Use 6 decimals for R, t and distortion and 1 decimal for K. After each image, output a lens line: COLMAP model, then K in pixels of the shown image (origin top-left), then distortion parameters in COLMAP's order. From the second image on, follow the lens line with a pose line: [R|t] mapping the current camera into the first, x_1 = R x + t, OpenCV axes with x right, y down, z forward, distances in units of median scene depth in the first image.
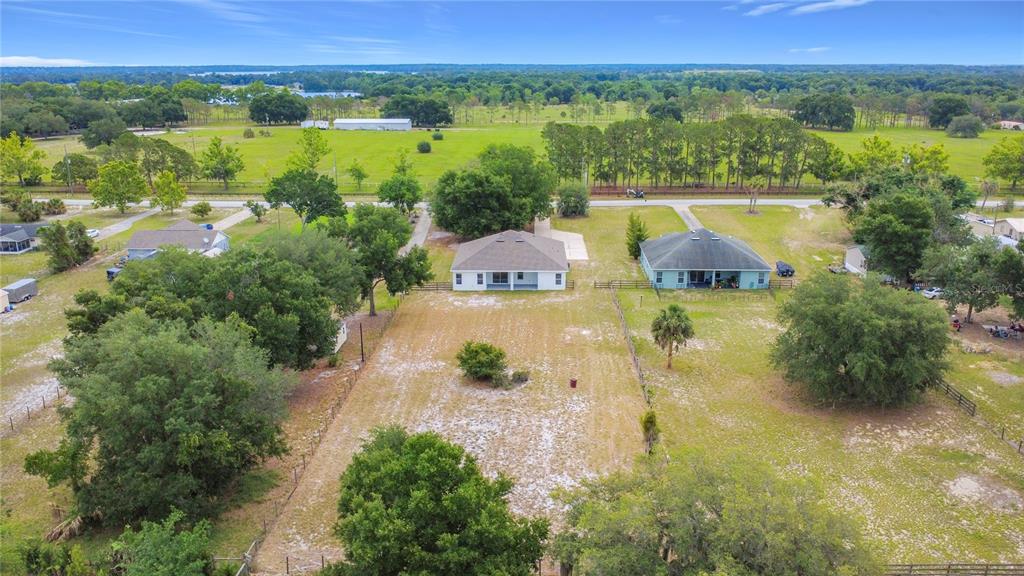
lens RADIAL K [[761.5, 0, 512.0], [0, 761.5, 288.0], [0, 0, 1]] dist [-0.012599, -0.002922]
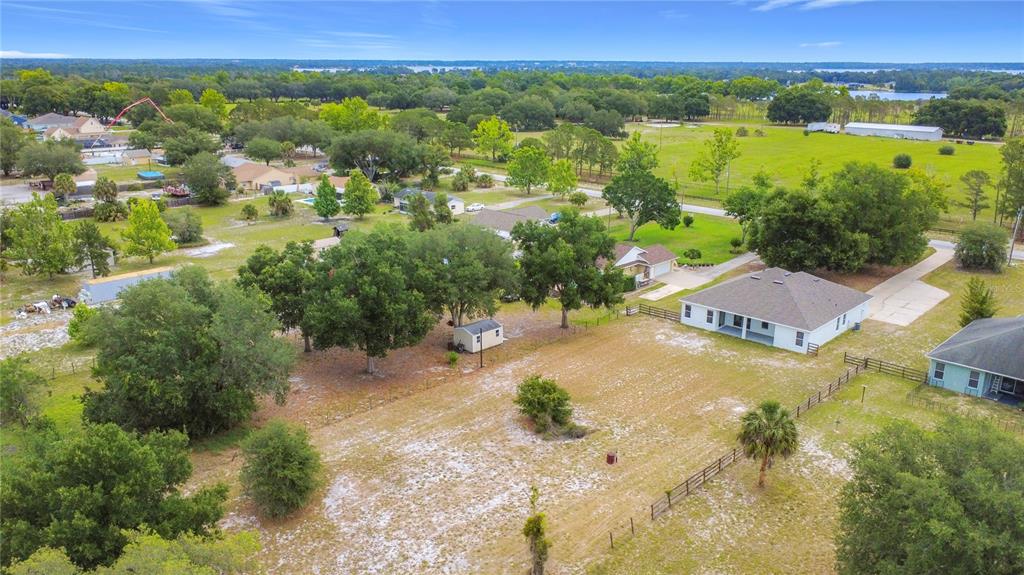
lens RADIAL K [[761.5, 0, 512.0], [0, 761.5, 287.5], [0, 0, 1]] dist [-0.012599, -0.002922]
pose [[0.735697, 0.195848, -0.648378, 0.307934], [-0.193783, 0.978129, 0.075573, -0.058928], [0.648998, 0.070046, 0.757559, 0.191573]]
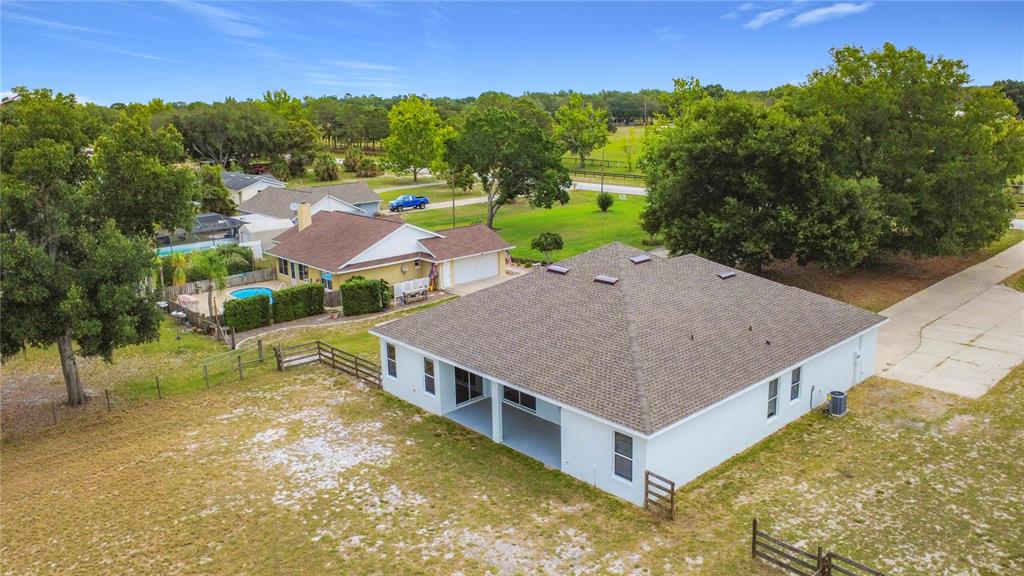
lens RADIAL K [[763.7, 0, 512.2], [0, 763.7, 270.3], [0, 0, 1]] dist [-0.024349, 0.007050]
pose [[0.692544, 0.145949, -0.706457, 0.180052], [-0.179916, 0.983318, 0.026774, -0.063073], [0.698579, 0.108561, 0.707249, 0.721783]]
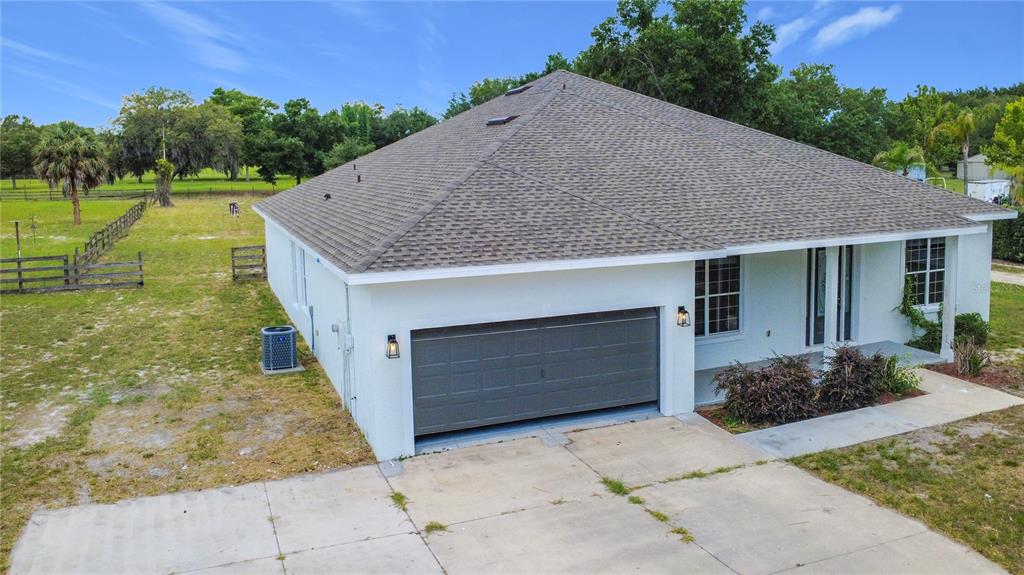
lens RADIAL K [[773.9, 0, 510.2], [0, 773.9, 251.4], [0, 0, 1]] dist [-0.014480, -0.009756]
pose [[-0.912295, 0.074824, -0.402641, 0.090782], [-0.088484, 0.923932, 0.372182, -0.101672], [0.399861, 0.375167, -0.836278, 1.131118]]
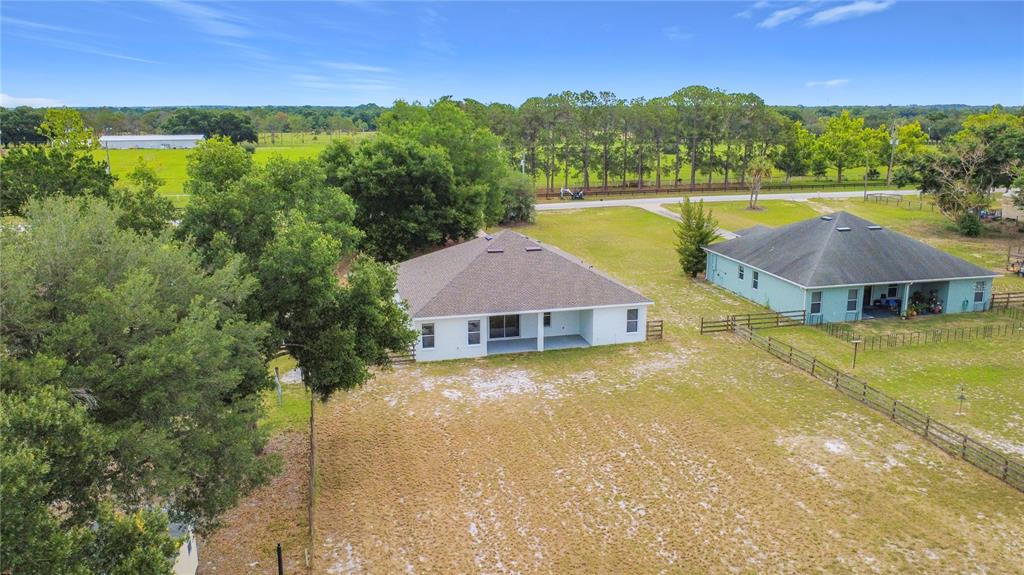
lens RADIAL K [[761.5, 0, 512.0], [0, 761.5, 287.5], [0, 0, 1]] dist [-0.012599, -0.002922]
pose [[0.963315, -0.061125, 0.261320, -0.126124], [0.074712, 0.996305, -0.042370, -0.016118], [-0.257765, 0.060340, 0.964322, 0.495453]]
